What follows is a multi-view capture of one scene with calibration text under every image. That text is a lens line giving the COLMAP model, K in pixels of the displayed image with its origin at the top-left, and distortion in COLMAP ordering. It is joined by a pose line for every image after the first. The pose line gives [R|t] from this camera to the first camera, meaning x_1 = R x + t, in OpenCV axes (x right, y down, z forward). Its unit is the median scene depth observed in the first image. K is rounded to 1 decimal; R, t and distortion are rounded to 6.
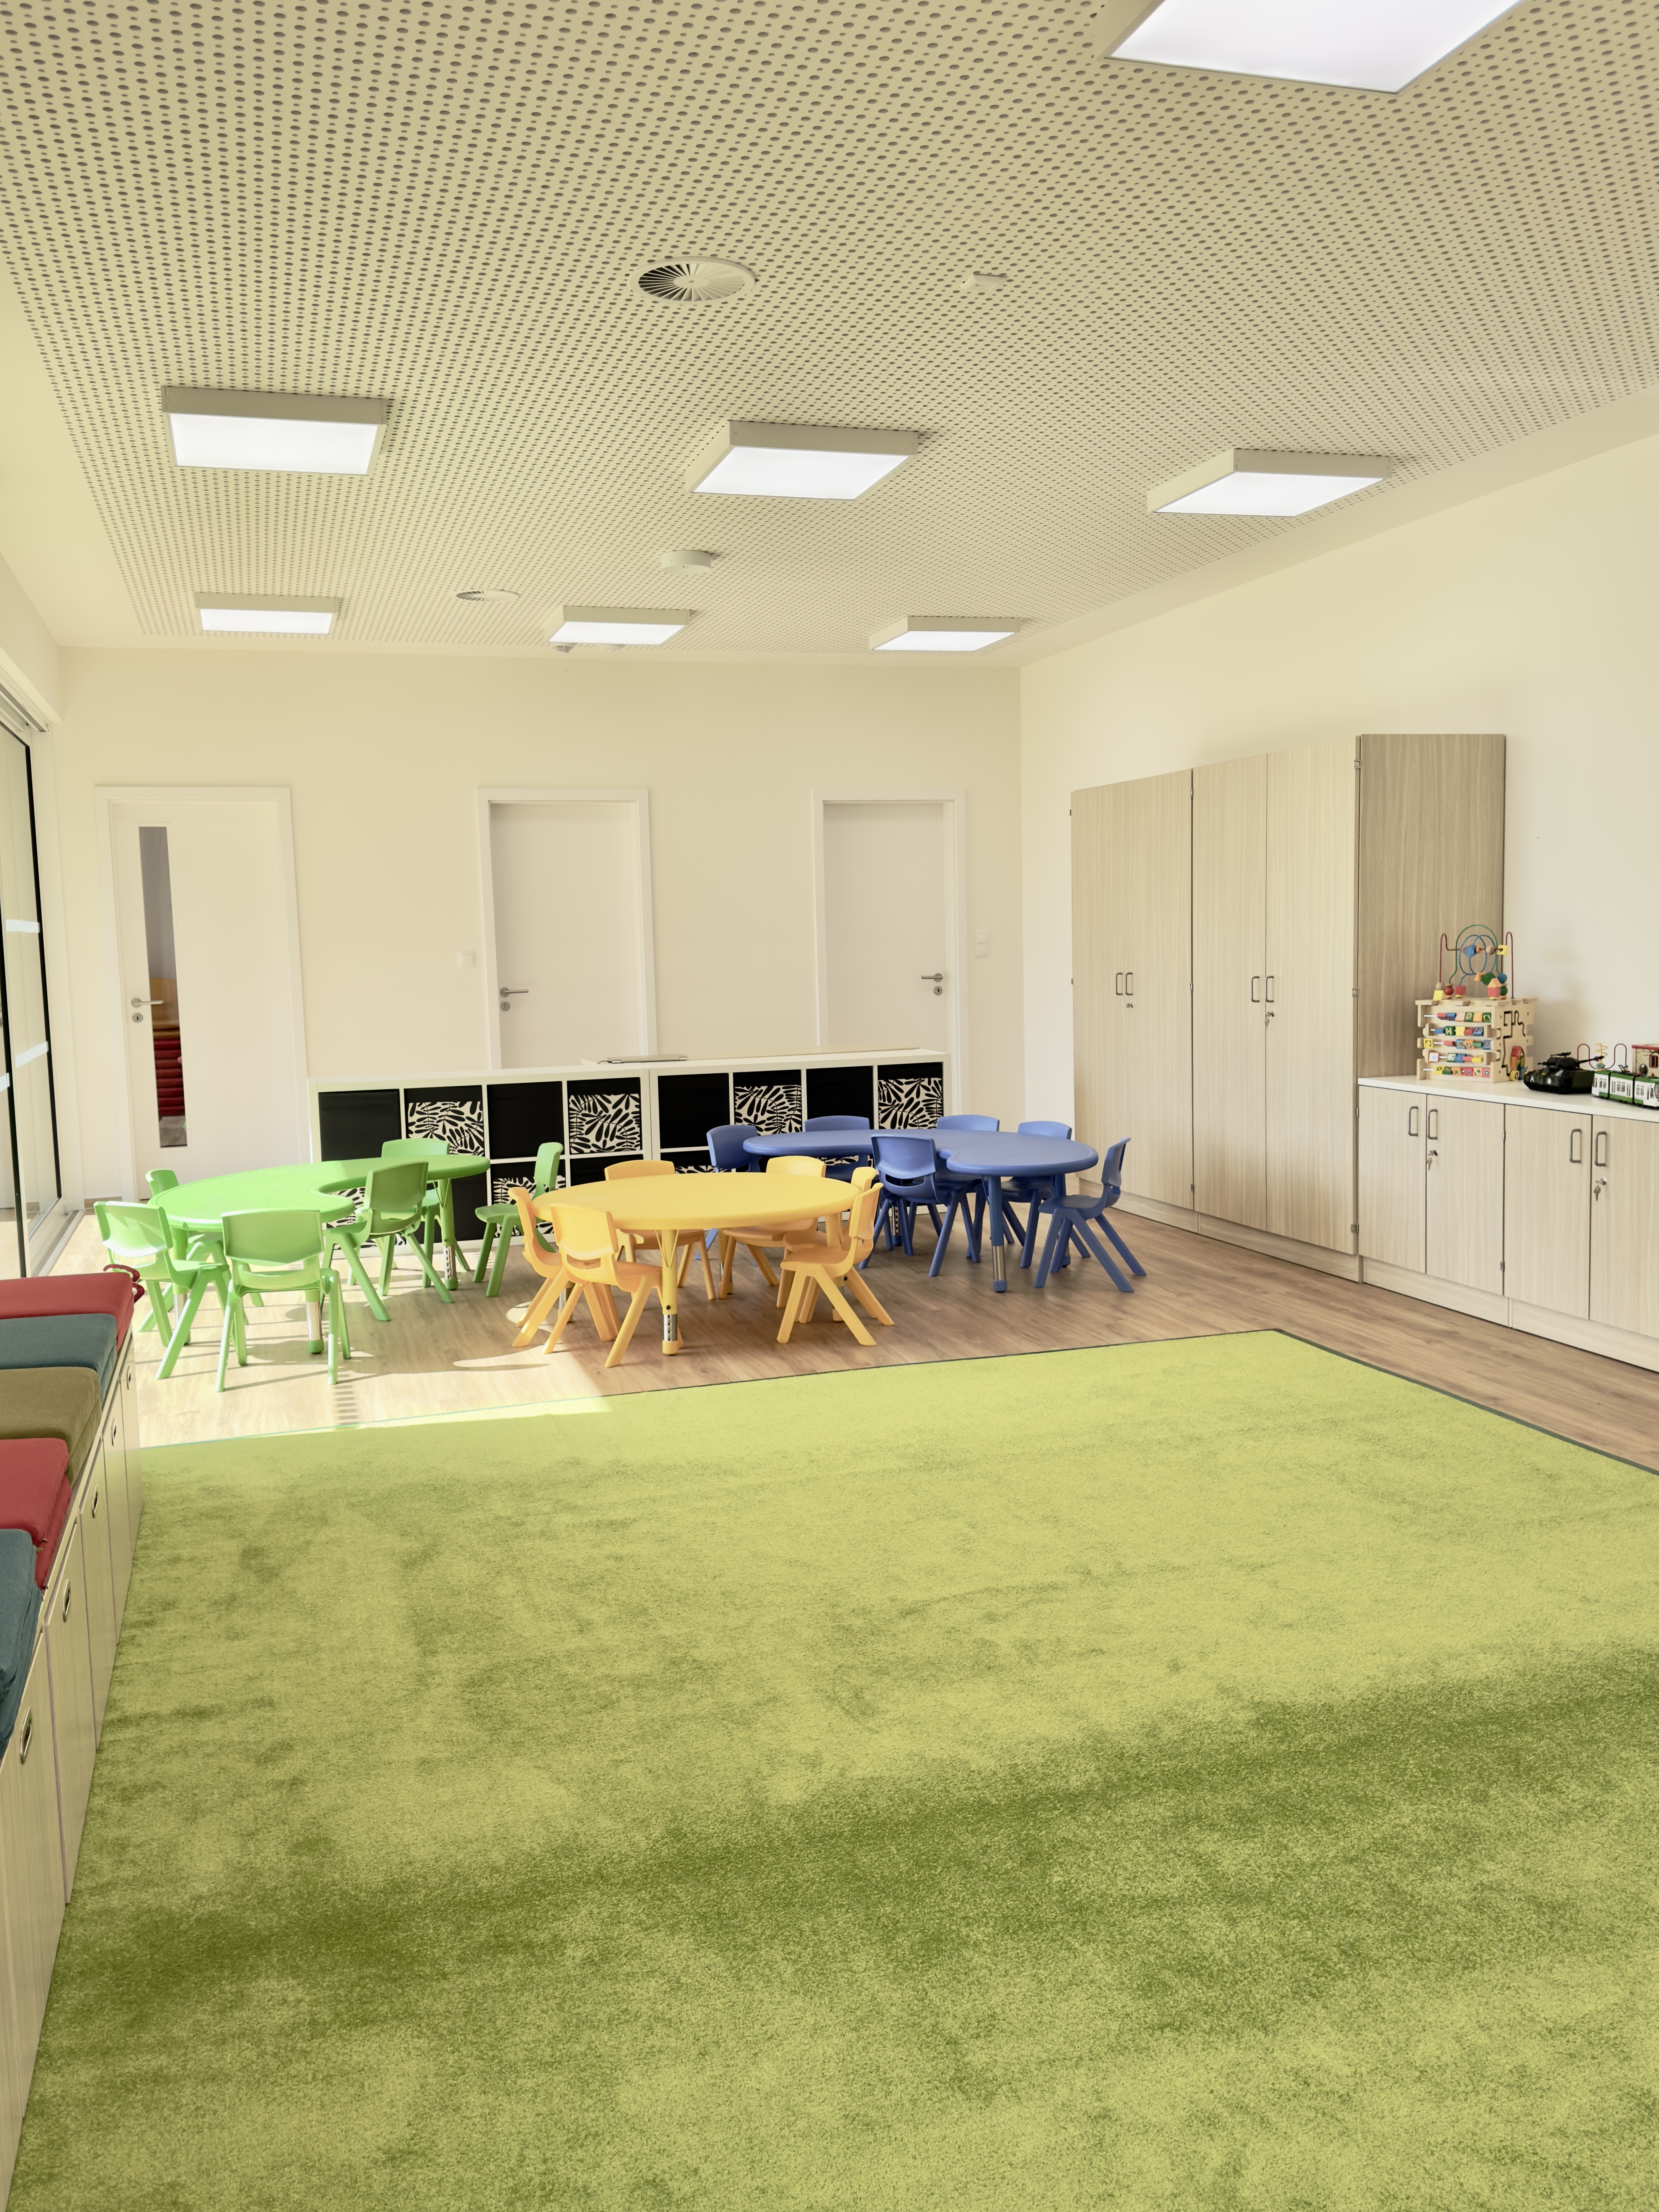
lens RADIAL K [[1797.1, 0, 818.9], [0, 1797.1, 1115.9], [0, 0, 1]] dist [0.099907, -0.156928]
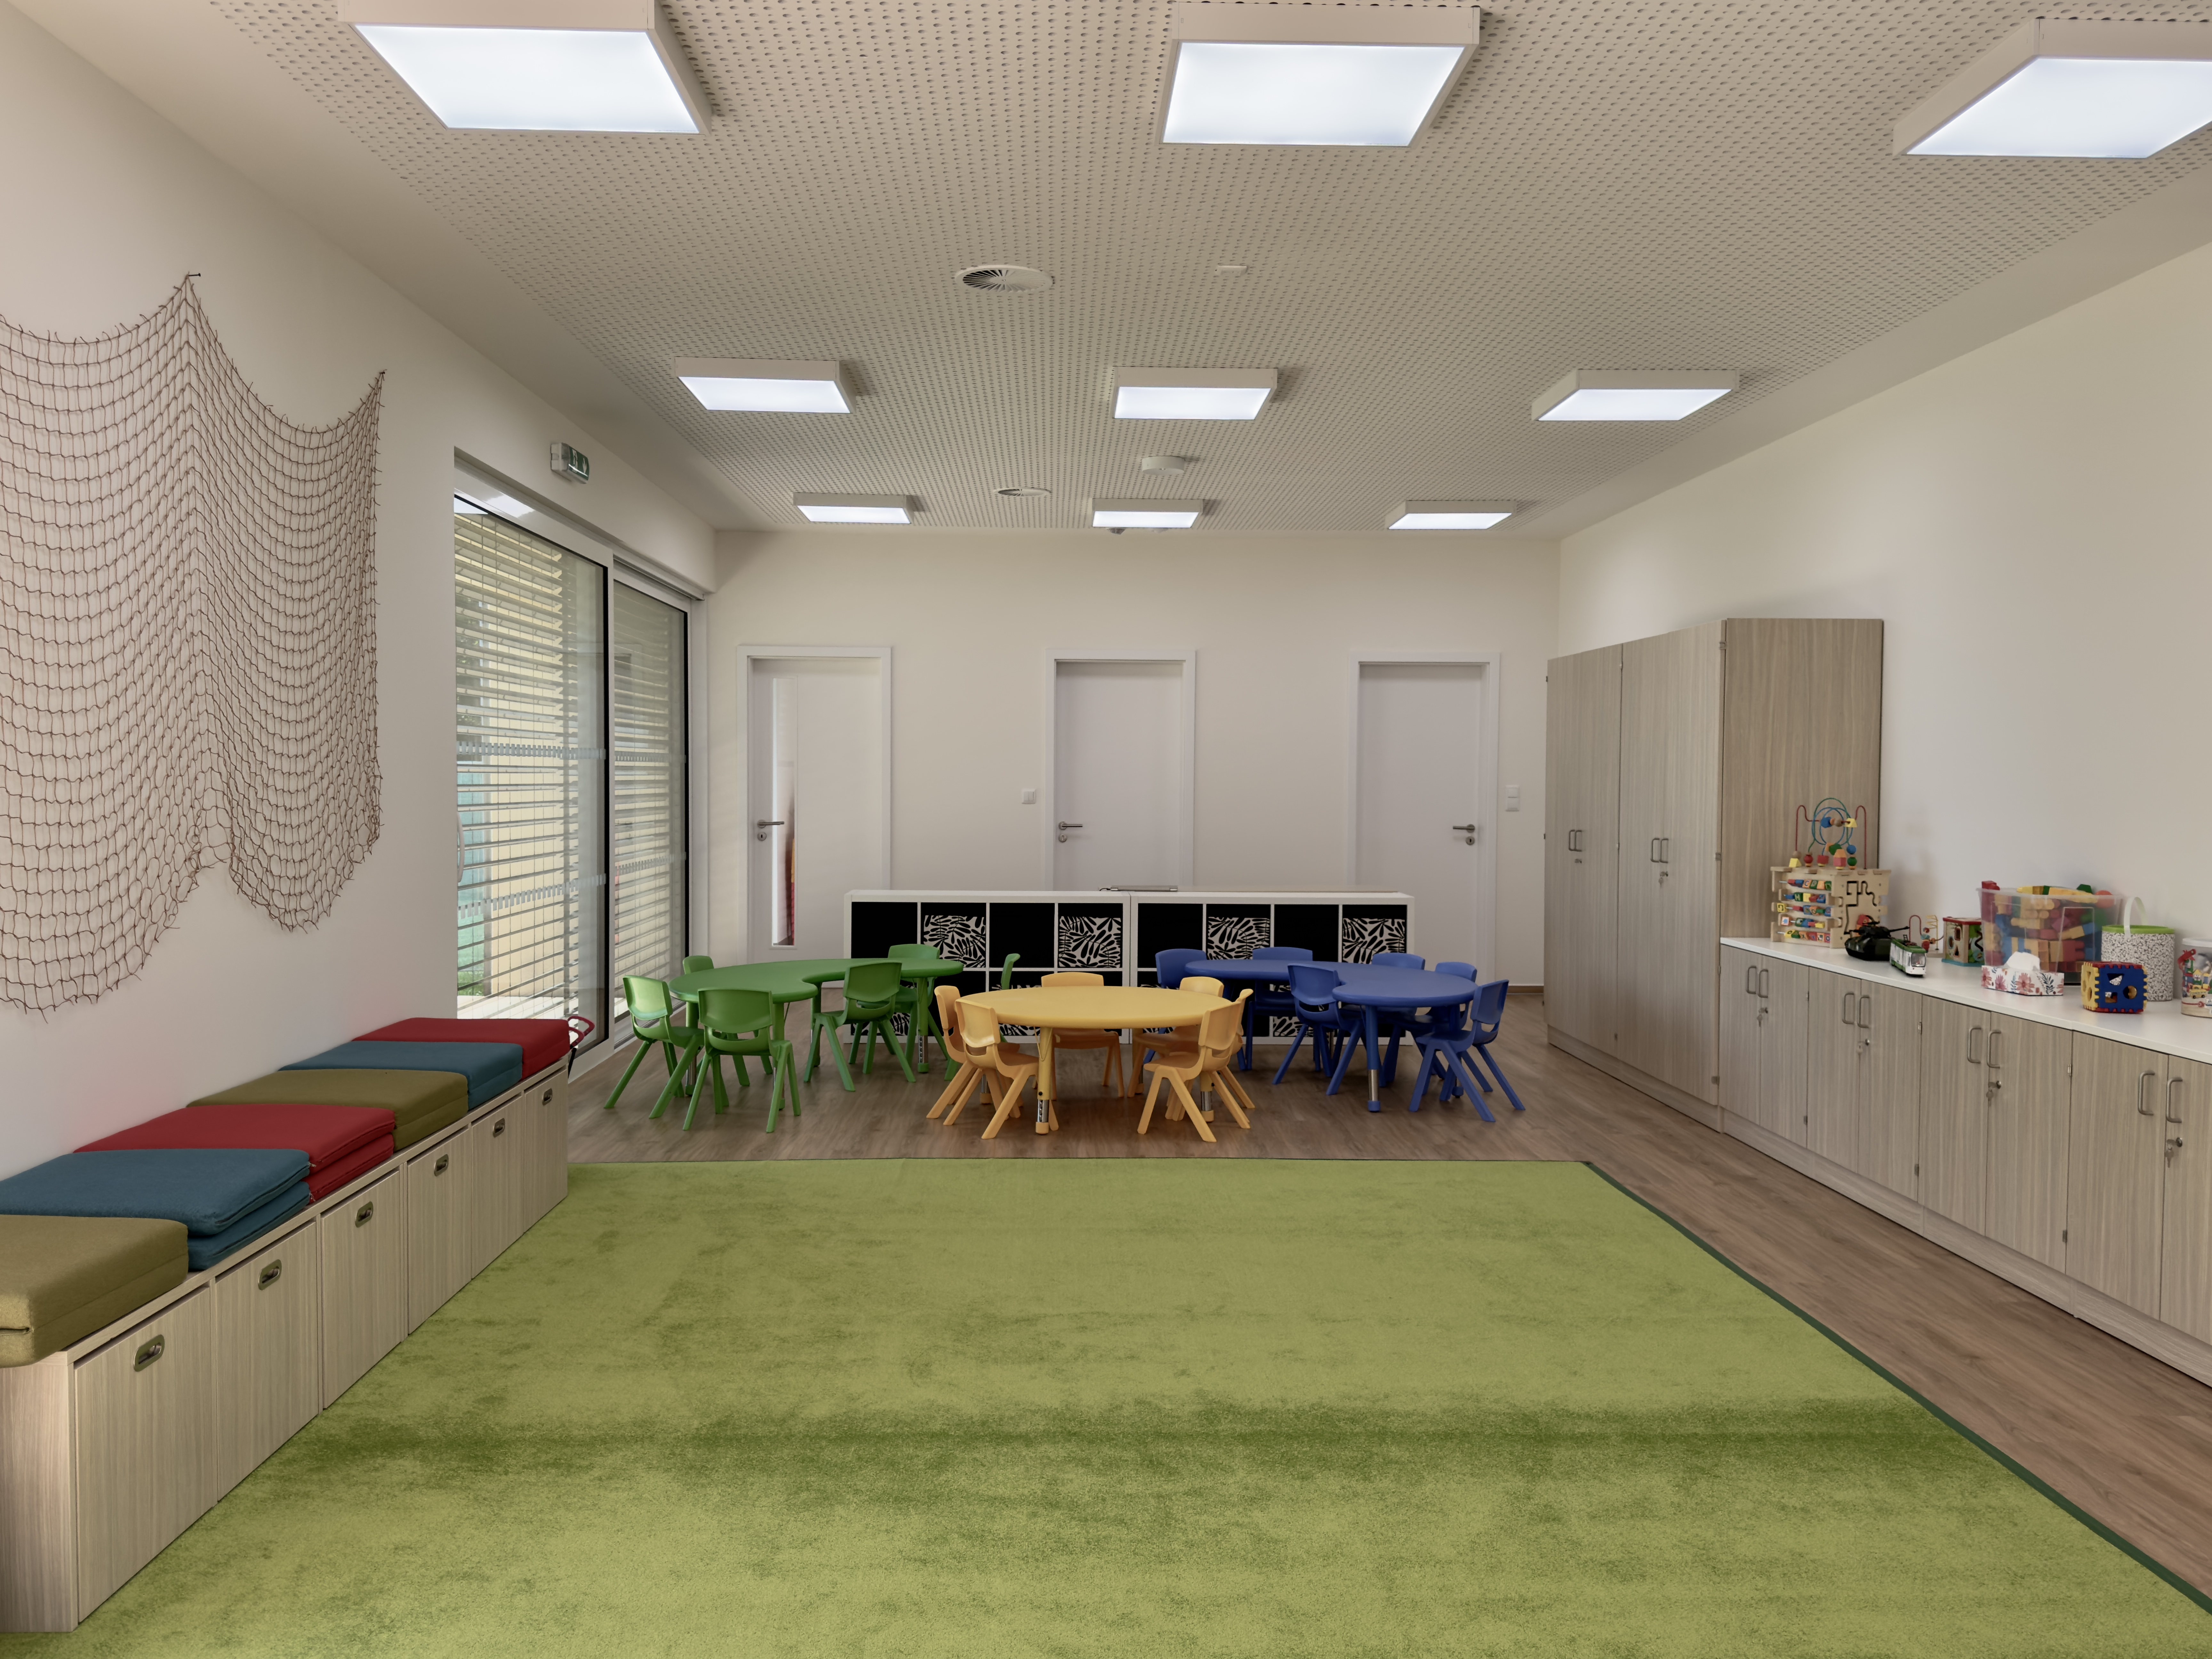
lens RADIAL K [[1797.1, 0, 1099.9], [0, 1797.1, 817.9], [0, 0, 1]] dist [0.099907, -0.156928]
pose [[0.963566, 0.039313, -0.264564, 0.270616], [-0.059691, 0.995799, -0.069430, 0.006145], [0.260724, 0.082693, 0.961865, -0.148351]]
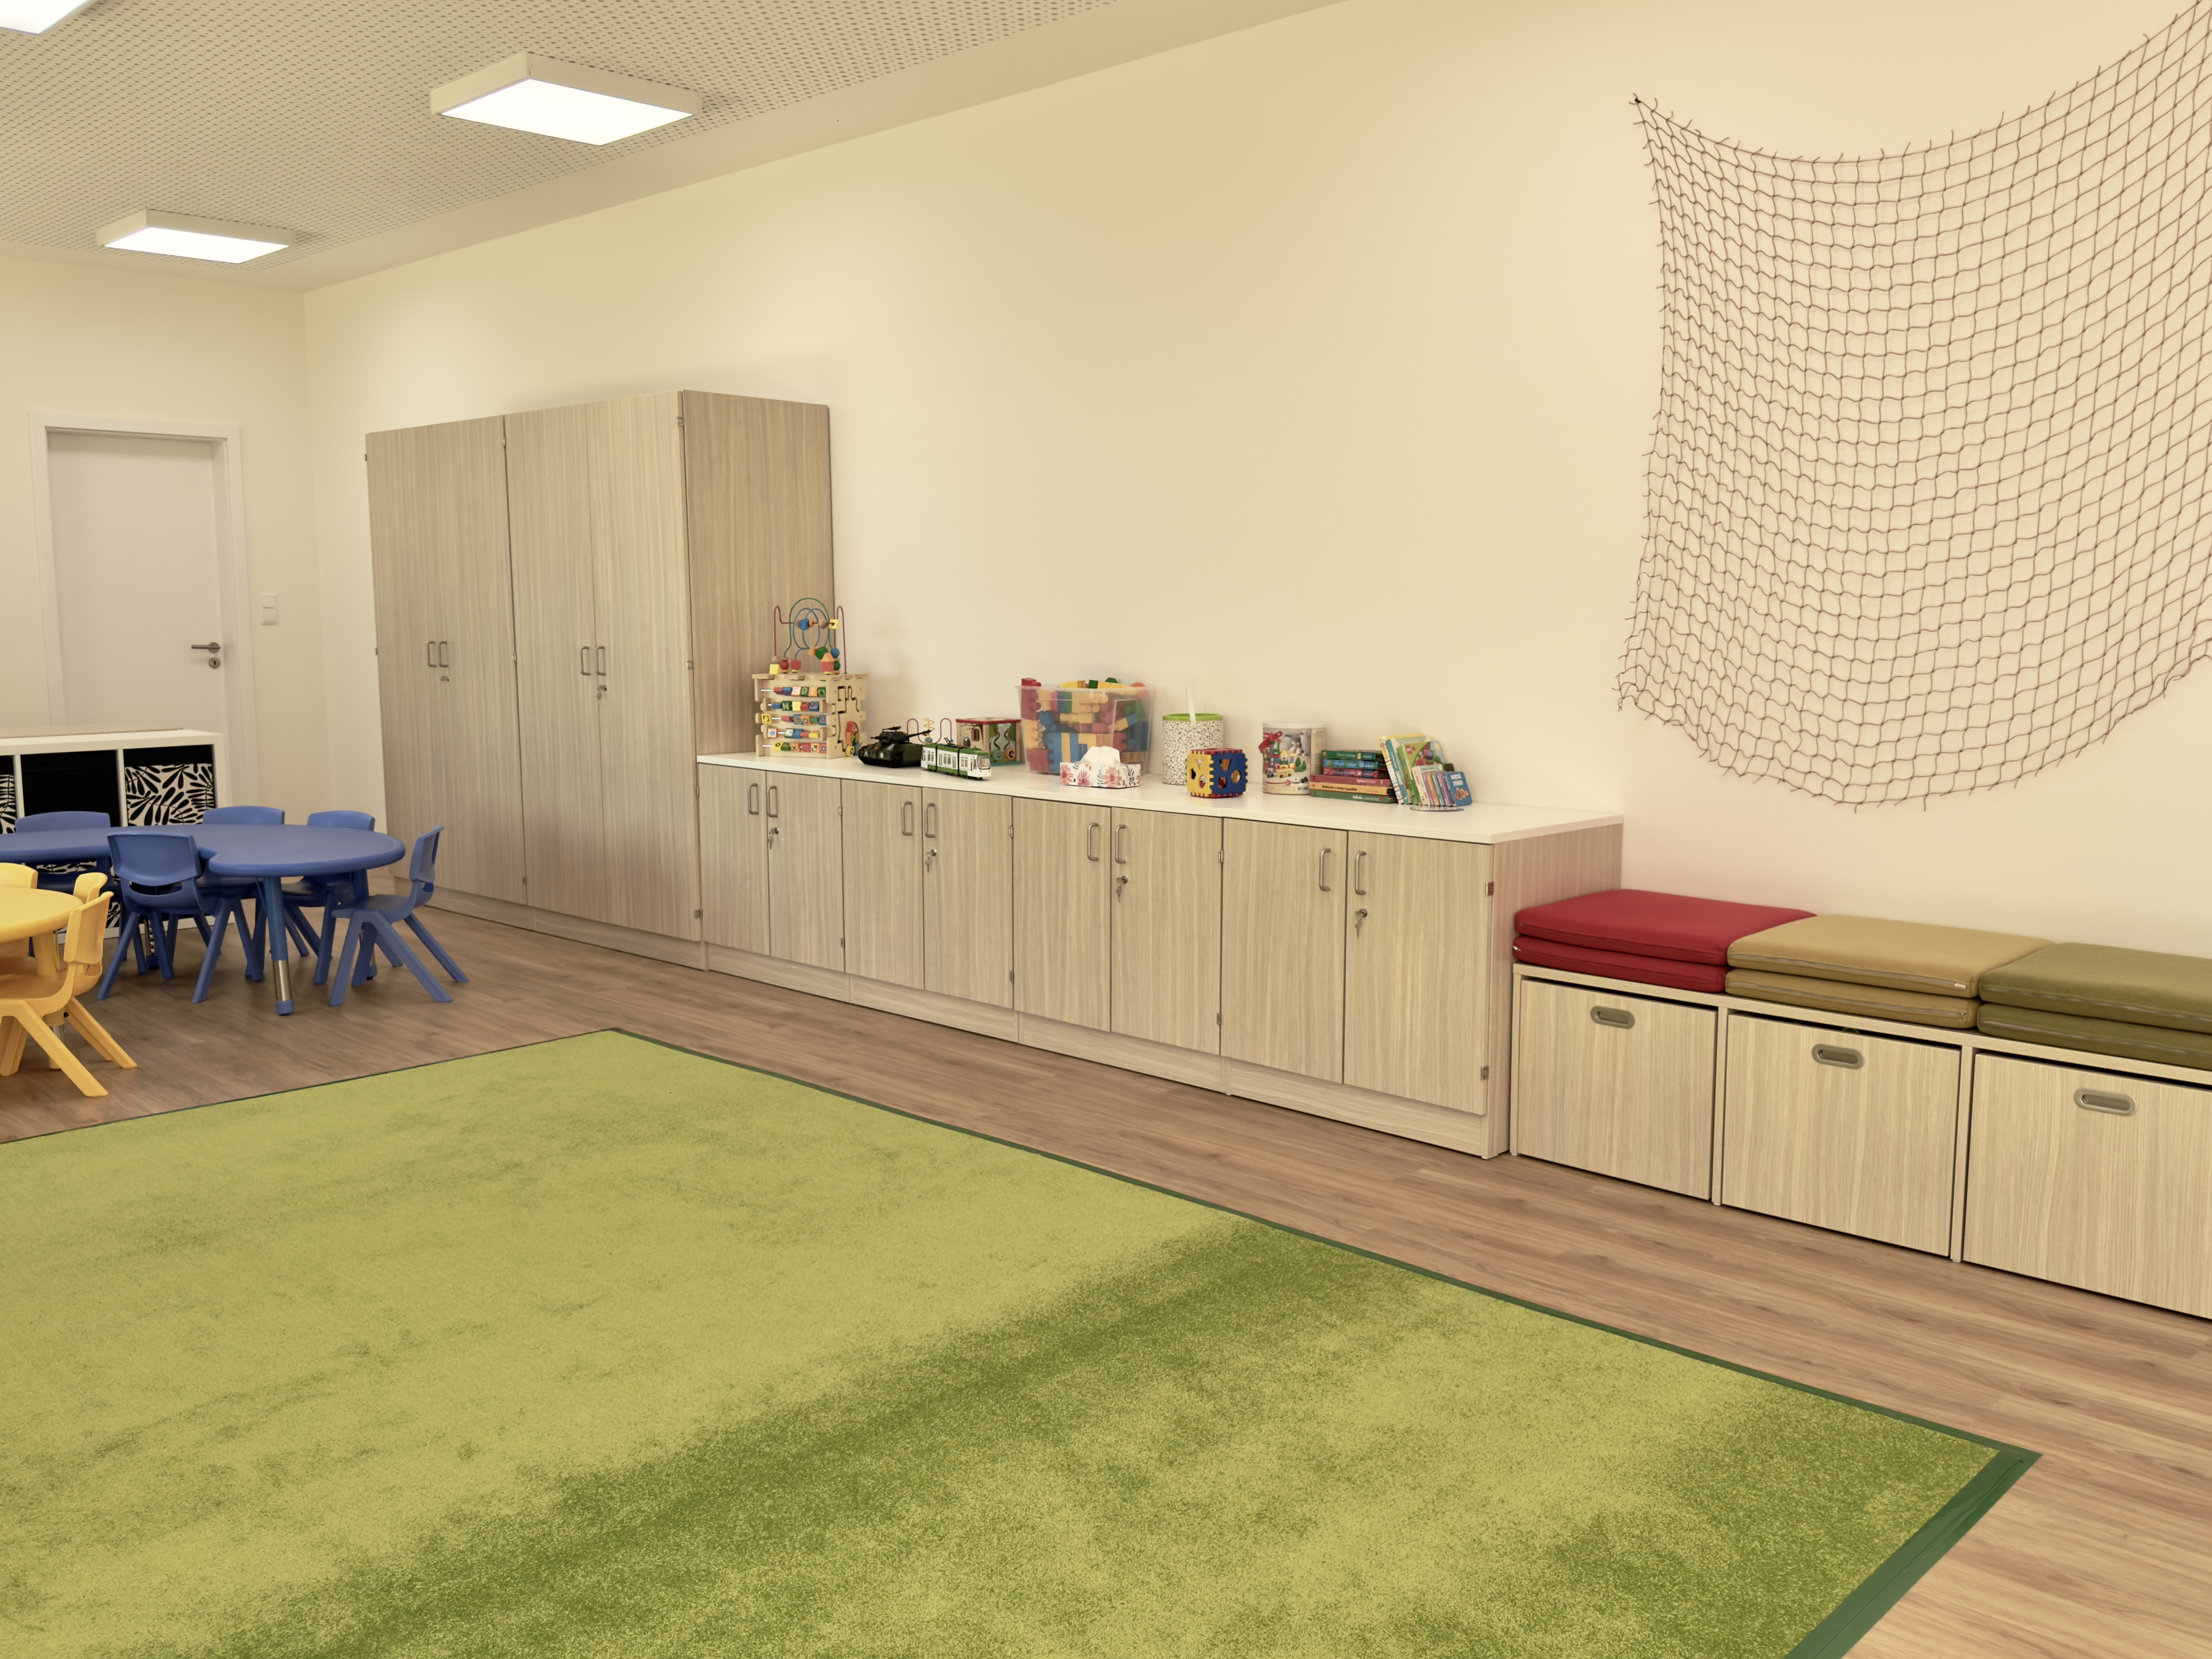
lens RADIAL K [[1797.1, 0, 1118.1], [0, 1797.1, 835.0], [0, 0, 1]] dist [0.099907, -0.156928]
pose [[0.873760, -0.034416, 0.485138, 0.036566], [0.026984, 0.999387, 0.022298, 0.006730], [-0.485608, -0.006392, 0.874153, 0.078292]]
